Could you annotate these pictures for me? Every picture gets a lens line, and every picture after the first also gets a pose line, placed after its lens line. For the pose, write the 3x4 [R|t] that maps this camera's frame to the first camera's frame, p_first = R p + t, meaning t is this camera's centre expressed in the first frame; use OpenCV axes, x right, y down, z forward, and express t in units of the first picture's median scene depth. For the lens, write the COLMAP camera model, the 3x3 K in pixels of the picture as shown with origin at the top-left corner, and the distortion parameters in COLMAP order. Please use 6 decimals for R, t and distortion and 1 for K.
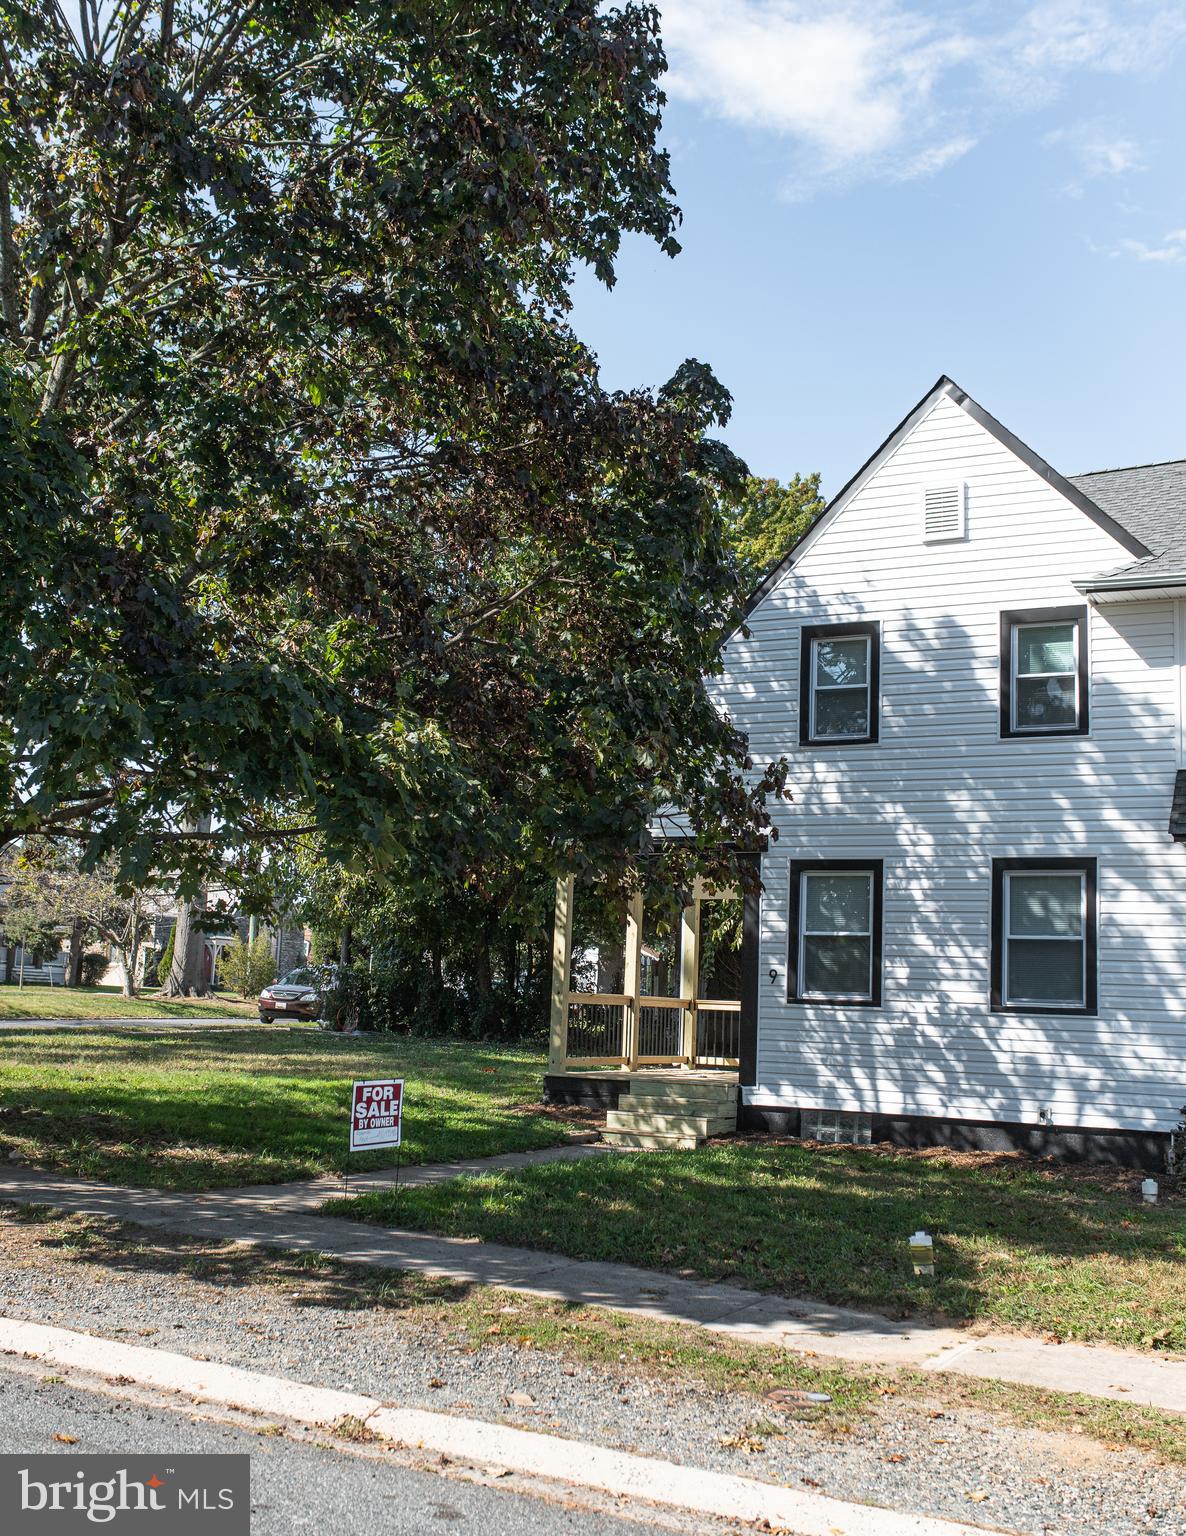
lens RADIAL K [[1683.7, 0, 593.0], [0, 1683.7, 768.0], [0, 0, 1]] dist [0.015704, -0.015595]
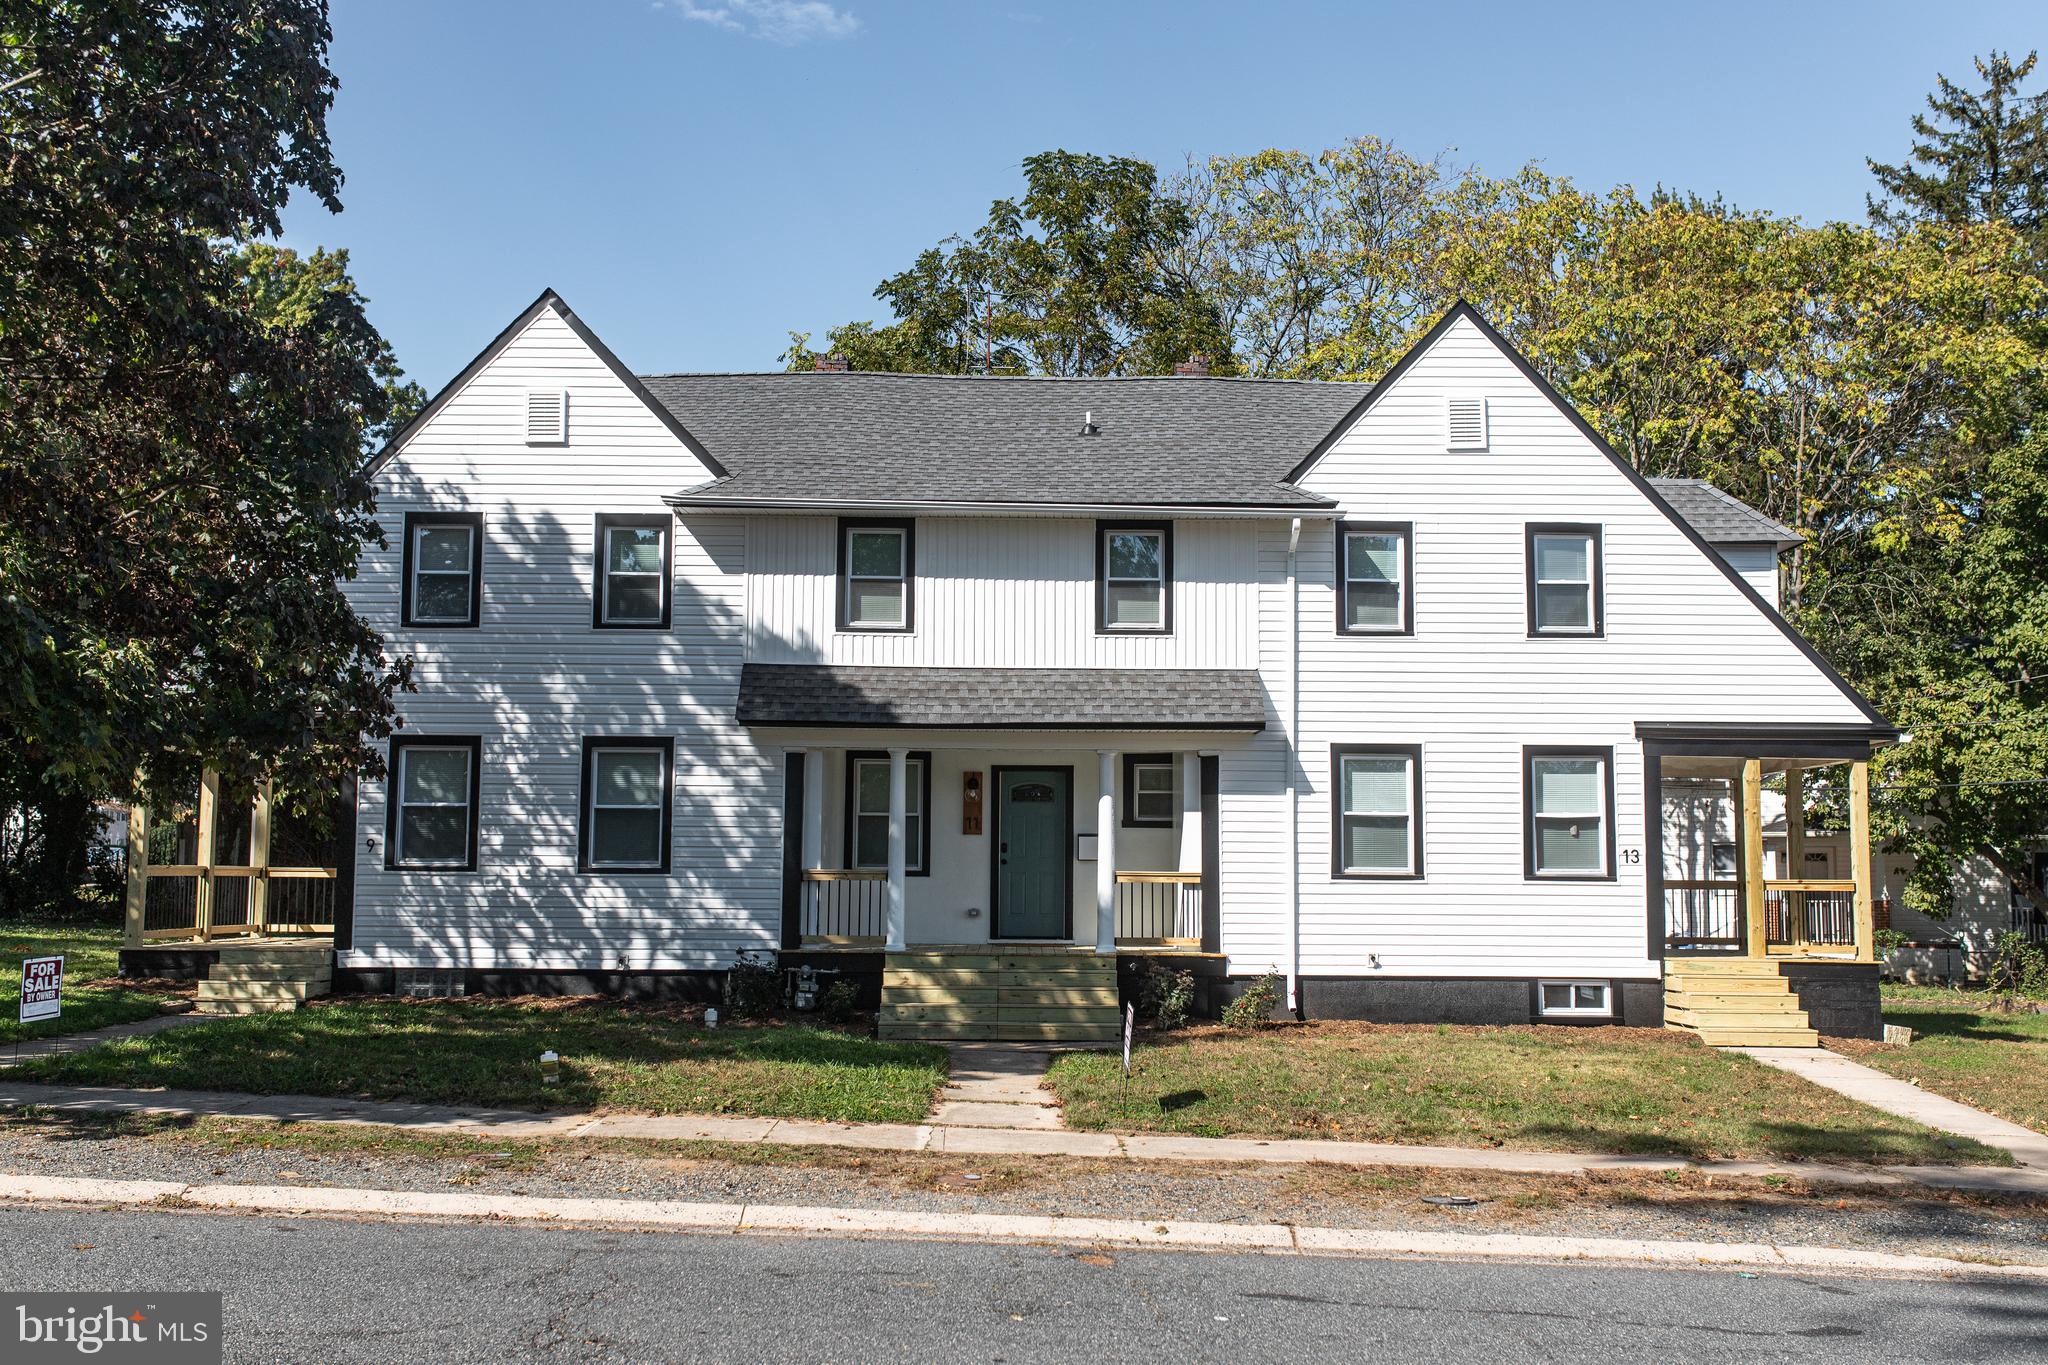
lens RADIAL K [[1953.5, 0, 1024.0], [0, 1953.5, 682.5], [0, 0, 1]] dist [0.010637, 0.000834]
pose [[0.883780, 0.016122, 0.467624, -0.110293], [-0.041305, 0.998193, 0.043649, -0.050390], [-0.466075, -0.057891, 0.882849, -0.276257]]
